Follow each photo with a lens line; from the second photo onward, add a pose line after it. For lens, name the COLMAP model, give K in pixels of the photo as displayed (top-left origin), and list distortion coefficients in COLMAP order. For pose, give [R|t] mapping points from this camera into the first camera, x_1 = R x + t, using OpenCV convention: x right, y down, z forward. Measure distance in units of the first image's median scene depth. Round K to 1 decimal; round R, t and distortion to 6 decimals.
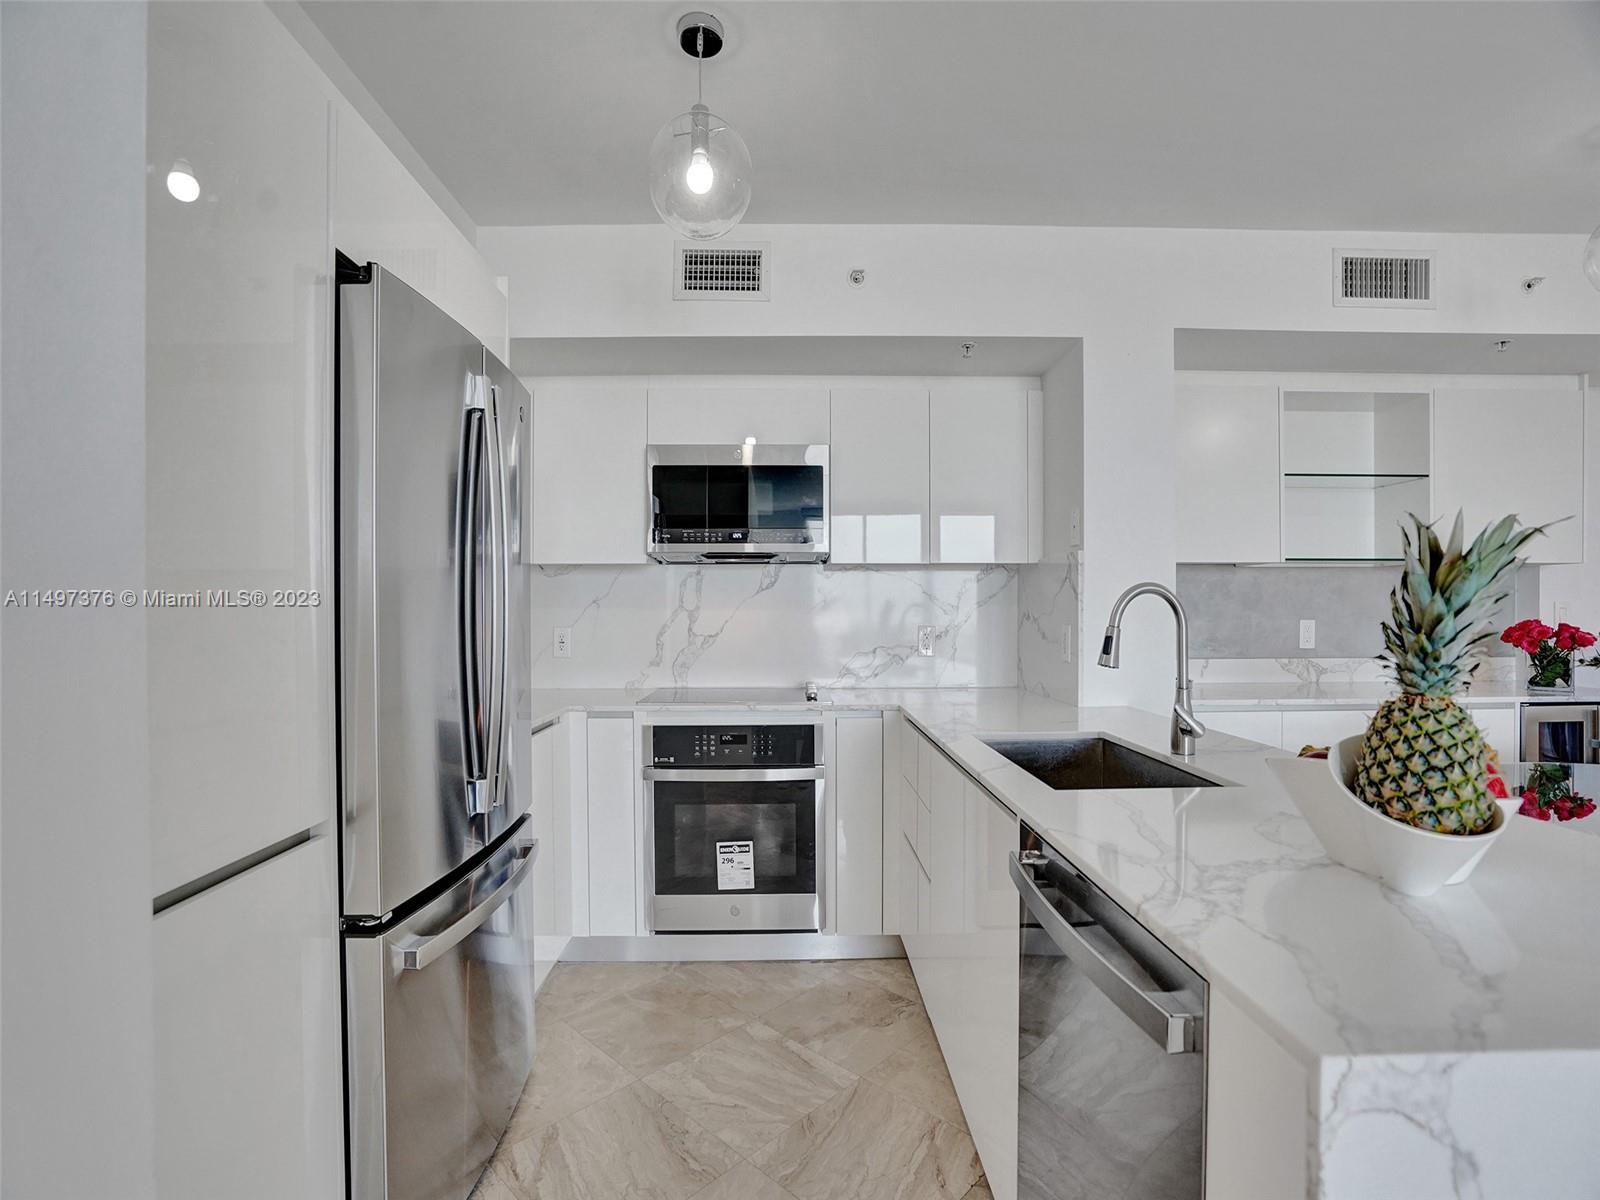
lens RADIAL K [[748.9, 0, 792.2], [0, 748.9, 604.0], [0, 0, 1]] dist [-0.017956, 0.002646]
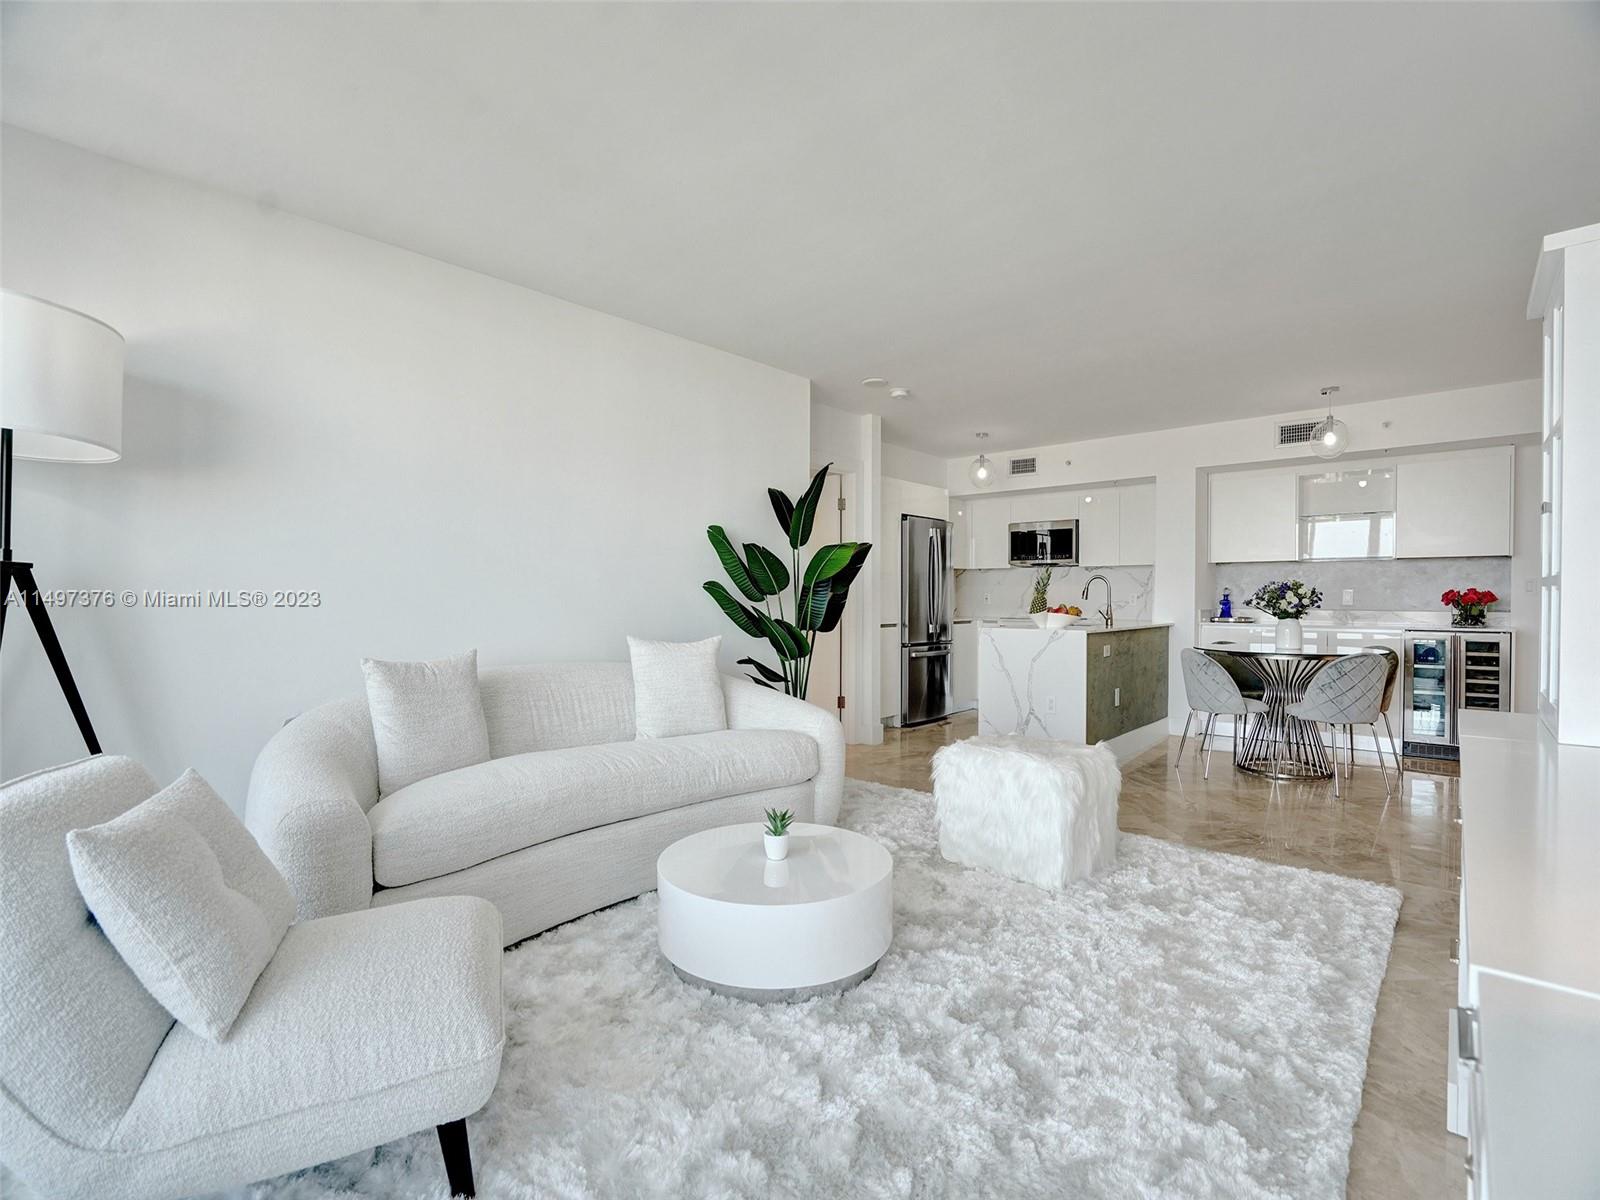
lens RADIAL K [[748.9, 0, 798.4], [0, 748.9, 601.7], [0, 0, 1]] dist [-0.017956, 0.002646]
pose [[0.725972, 0.008907, -0.687667, 1.239377], [-0.010199, 0.999946, 0.002184, 0.076509], [0.687649, 0.005428, 0.726023, -1.651692]]
